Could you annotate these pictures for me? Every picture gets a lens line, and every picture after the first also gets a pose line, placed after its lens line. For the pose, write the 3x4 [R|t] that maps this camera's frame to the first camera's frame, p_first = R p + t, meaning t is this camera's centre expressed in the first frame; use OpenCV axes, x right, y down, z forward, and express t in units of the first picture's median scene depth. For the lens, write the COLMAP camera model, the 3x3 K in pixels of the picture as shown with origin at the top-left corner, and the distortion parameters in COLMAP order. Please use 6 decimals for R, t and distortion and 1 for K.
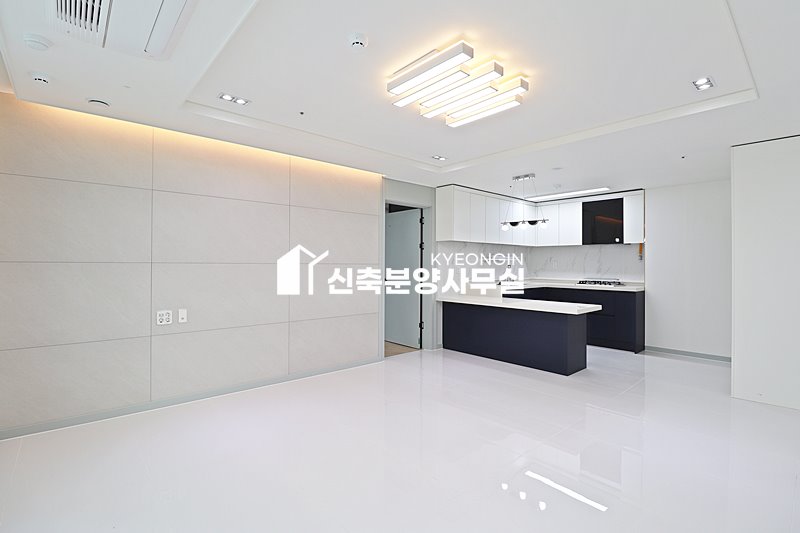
lens RADIAL K [[376.5, 0, 399.5], [0, 376.5, 261.5], [0, 0, 1]] dist [-0.016081, -0.000577]
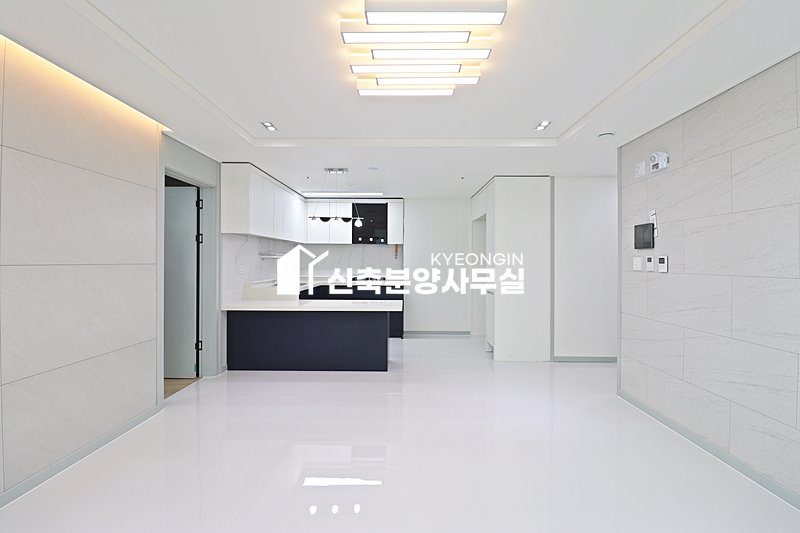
lens RADIAL K [[369.0, 0, 400.3], [0, 369.0, 260.0], [0, 0, 1]] dist [0.001728, -0.013965]
pose [[0.673615, 0.001720, 0.739081, -0.210143], [-0.006883, 0.999969, 0.003946, -0.004276], [-0.739050, -0.007745, 0.673606, 0.221125]]
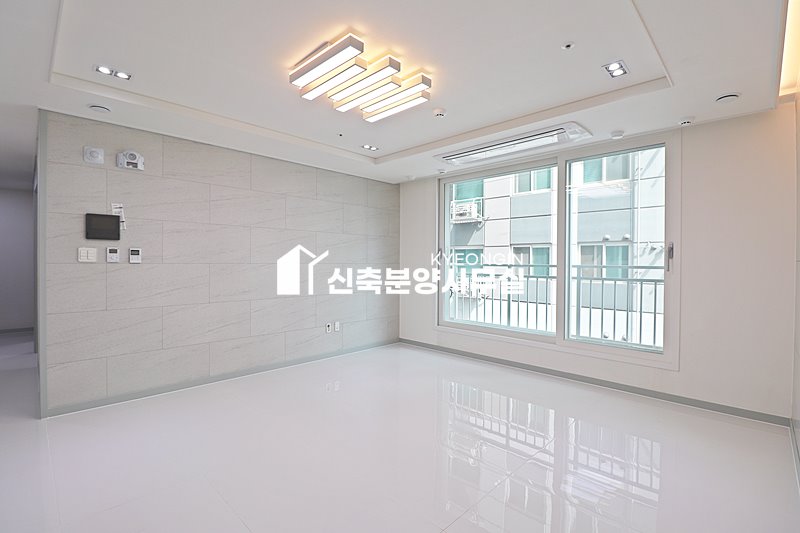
lens RADIAL K [[371.1, 0, 400.4], [0, 371.1, 263.9], [0, 0, 1]] dist [0.002689, -0.015469]
pose [[-0.997531, -0.009897, -0.069525, 0.053027], [-0.009776, 0.999950, -0.002086, 0.011277], [0.069542, -0.001401, -0.997578, 0.905884]]
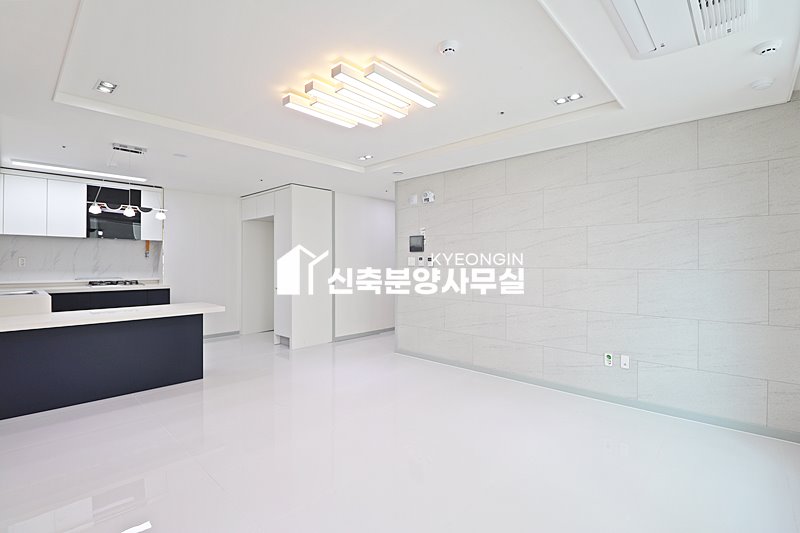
lens RADIAL K [[371.1, 0, 400.4], [0, 371.1, 263.9], [0, 0, 1]] dist [0.002689, -0.015469]
pose [[-0.092121, -0.006644, 0.995726, -0.407862], [-0.008903, 0.999943, 0.005849, 0.001905], [-0.995708, -0.008326, -0.092175, 0.443471]]
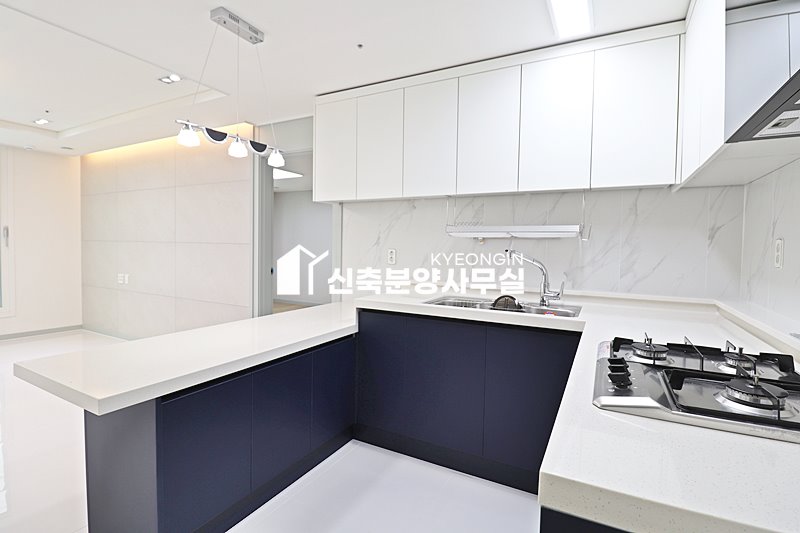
lens RADIAL K [[387.2, 0, 401.8], [0, 387.2, 260.8], [0, 0, 1]] dist [-0.008679, -0.000488]
pose [[0.343825, 0.038812, -0.938231, 0.679491], [-0.009863, 0.999240, 0.037722, 0.007982], [0.938982, -0.003716, 0.343946, 0.878911]]
